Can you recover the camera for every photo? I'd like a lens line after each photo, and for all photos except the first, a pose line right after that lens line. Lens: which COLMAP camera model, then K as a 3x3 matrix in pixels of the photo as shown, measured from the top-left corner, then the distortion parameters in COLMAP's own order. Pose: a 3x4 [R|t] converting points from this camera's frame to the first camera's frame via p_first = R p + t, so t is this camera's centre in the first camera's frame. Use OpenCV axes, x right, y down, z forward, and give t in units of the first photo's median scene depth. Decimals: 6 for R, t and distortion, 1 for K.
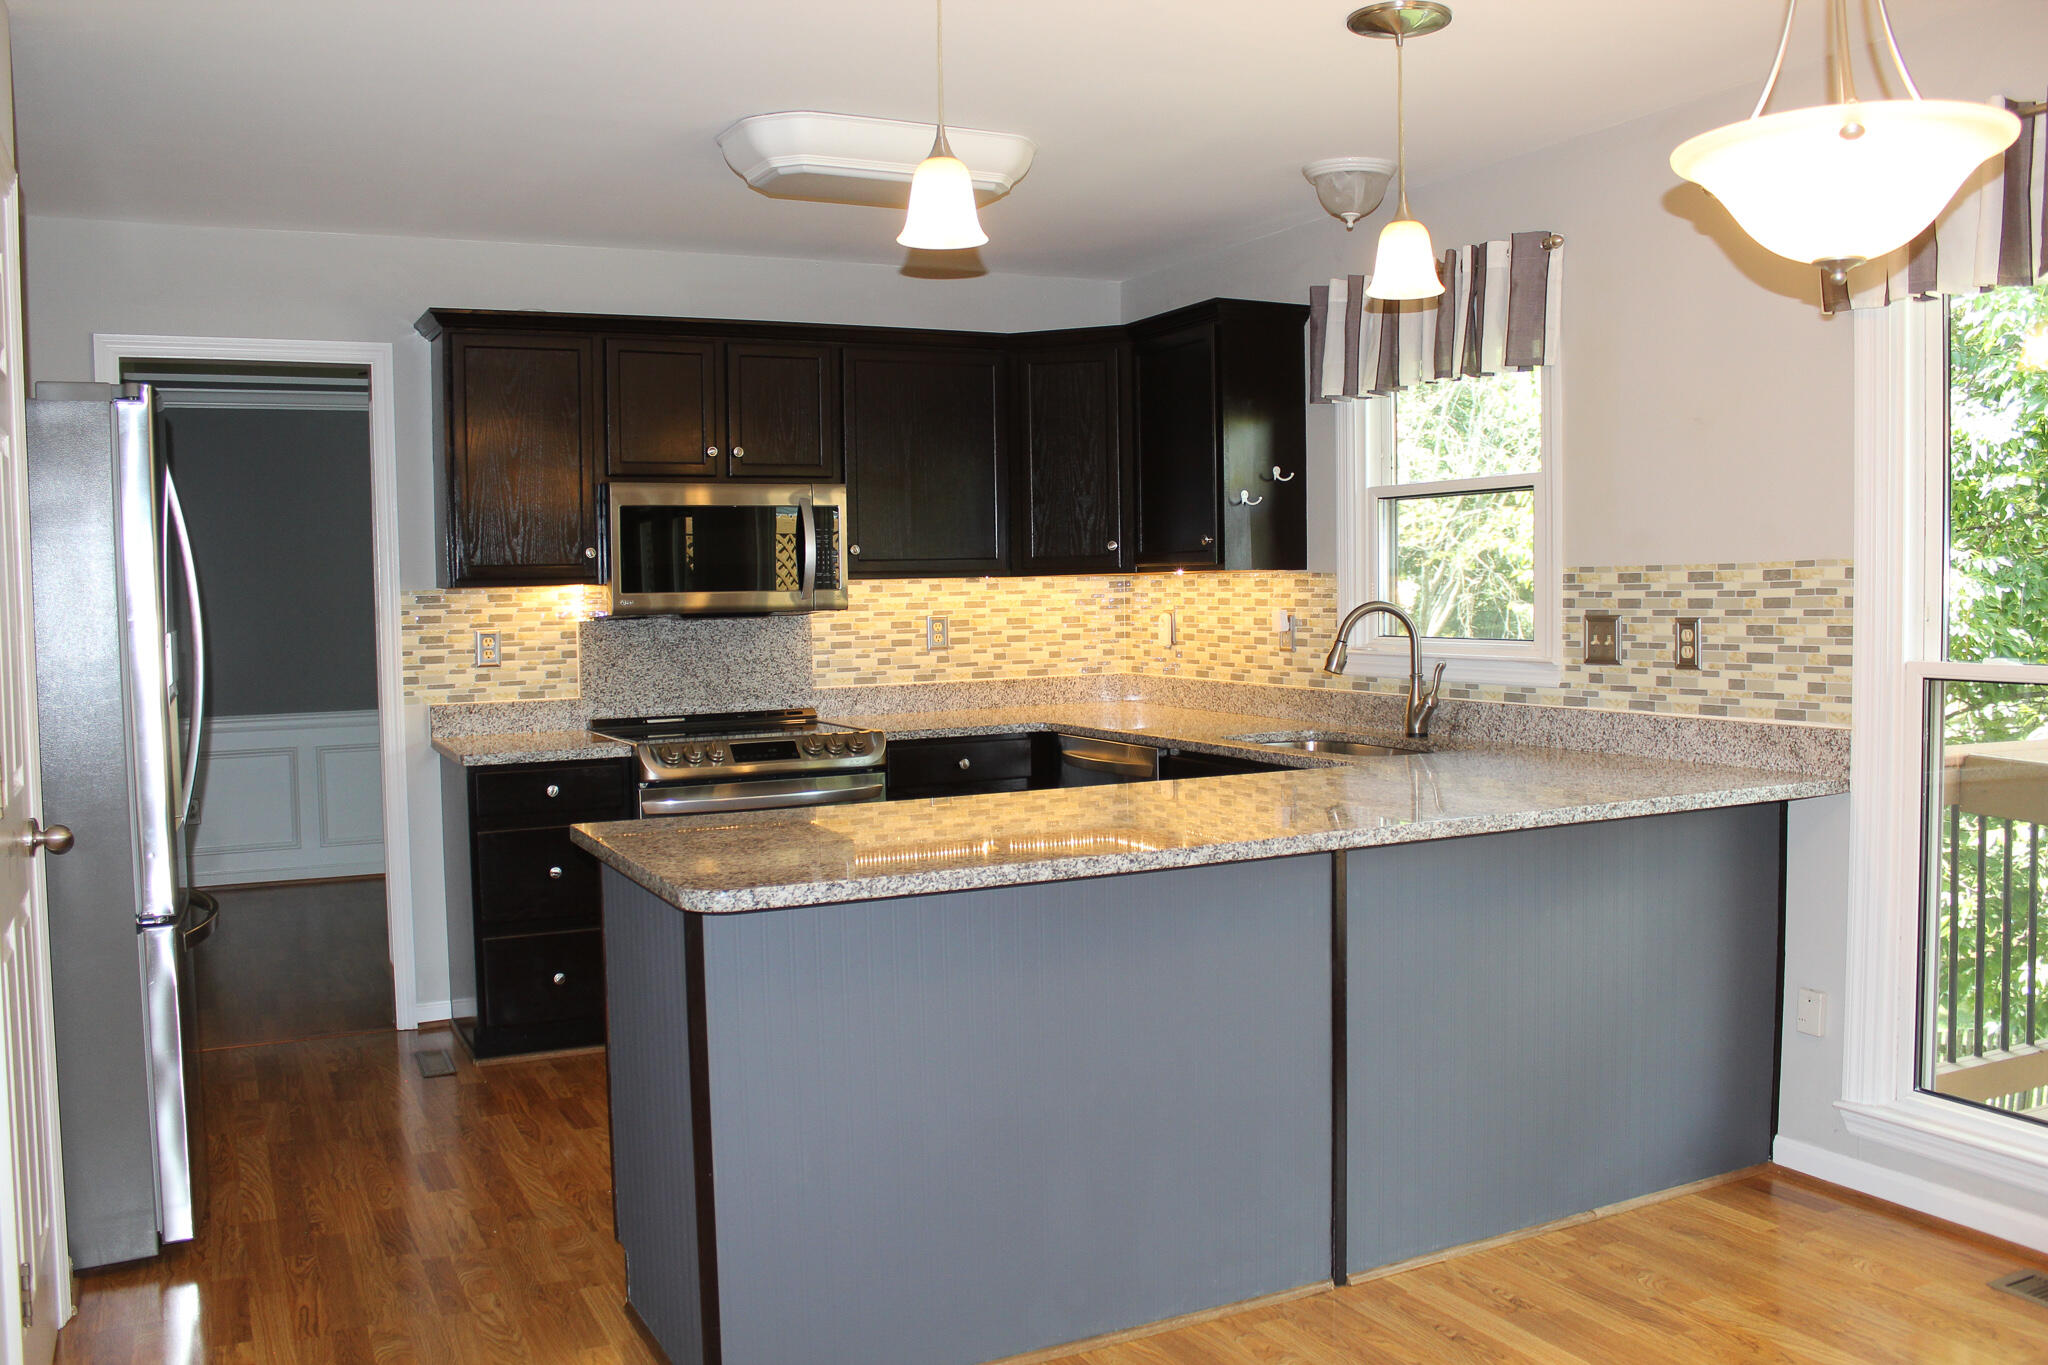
lens RADIAL K [[1714.0, 0, 1028.3], [0, 1714.0, 682.5], [0, 0, 1]] dist [-0.167934, 0.143898]
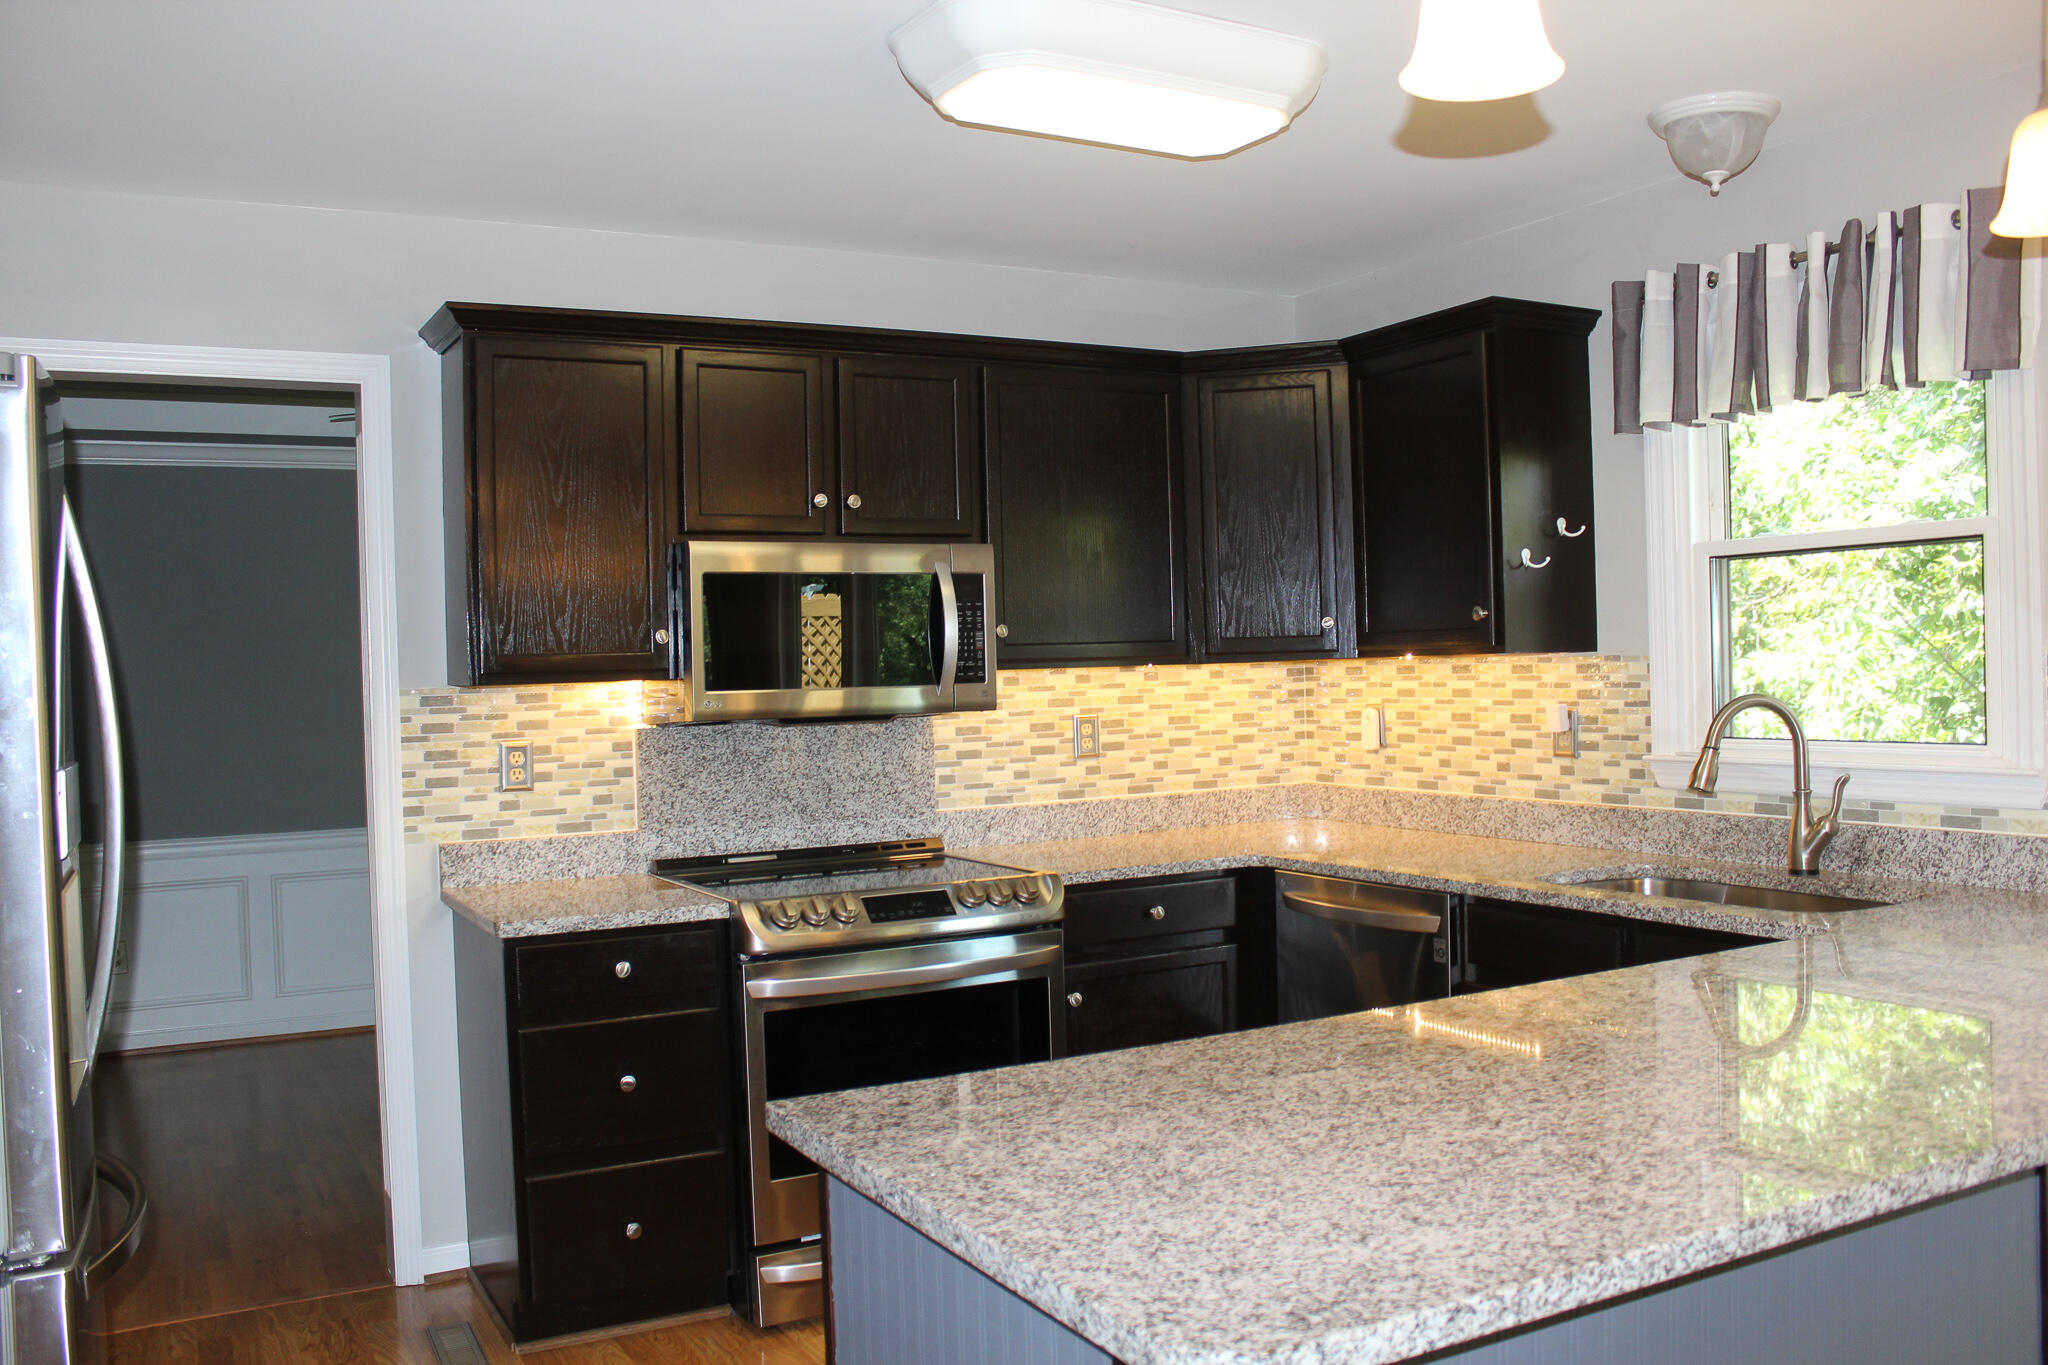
lens RADIAL K [[1714.0, 0, 1022.6], [0, 1714.0, 688.2], [0, 0, 1]] dist [-0.167934, 0.143898]
pose [[0.999485, -0.010439, 0.030345, -0.121543], [0.011801, 0.998915, -0.045041, -0.018681], [-0.029842, 0.045376, 0.998524, 0.252193]]
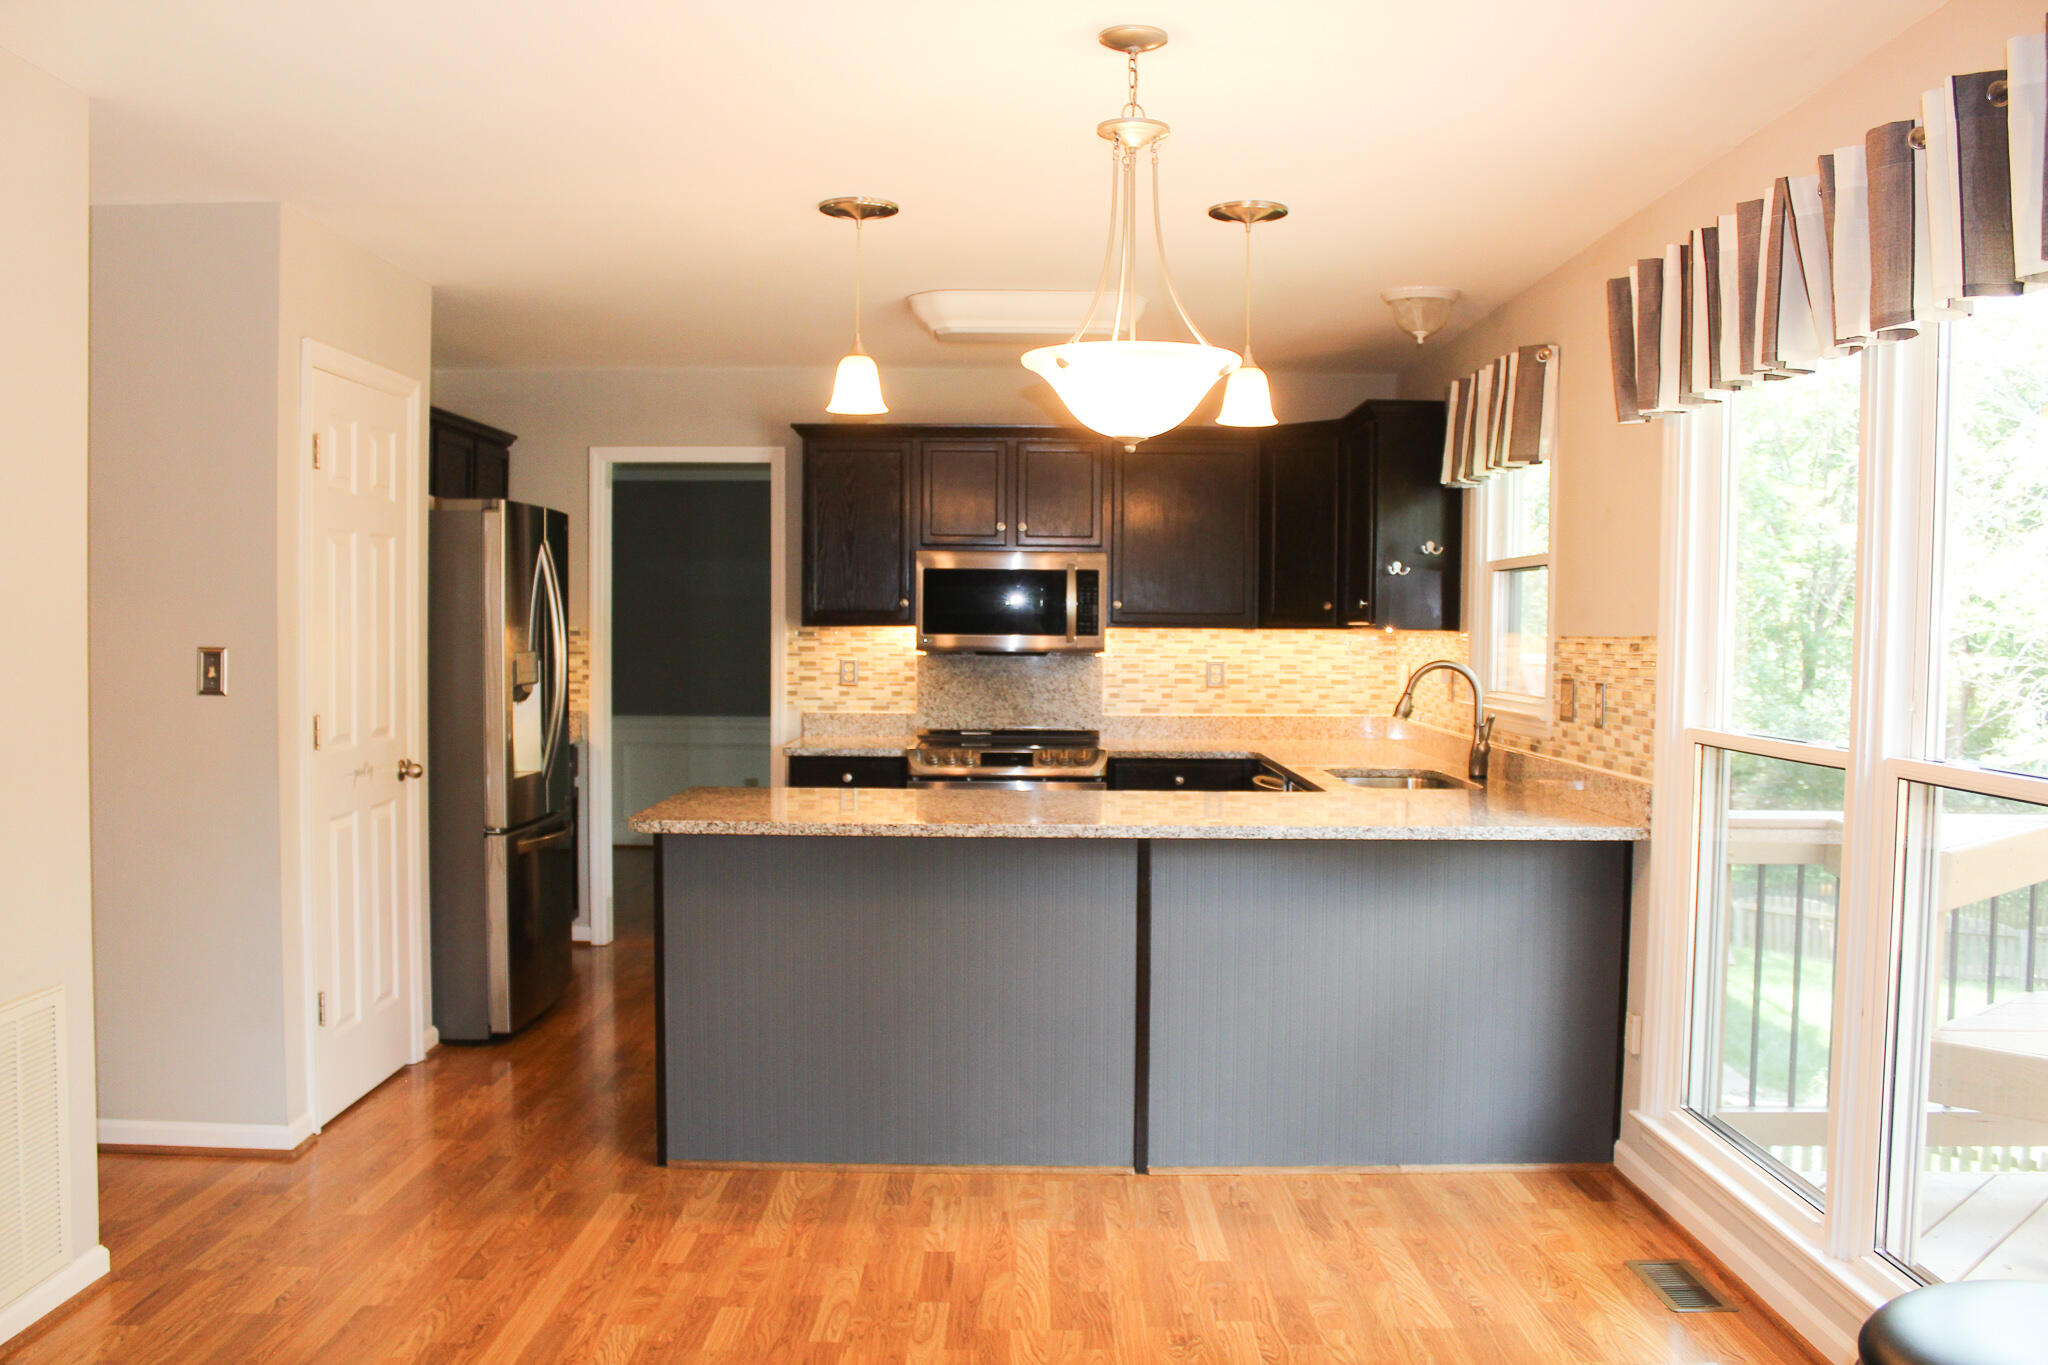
lens RADIAL K [[1714.0, 0, 1032.2], [0, 1714.0, 686.4], [0, 0, 1]] dist [-0.167934, 0.143898]
pose [[0.892467, 0.041392, -0.449209, 0.429472], [-0.049310, 0.998766, -0.005936, -0.007903], [0.448409, 0.027449, 0.893407, -0.152808]]
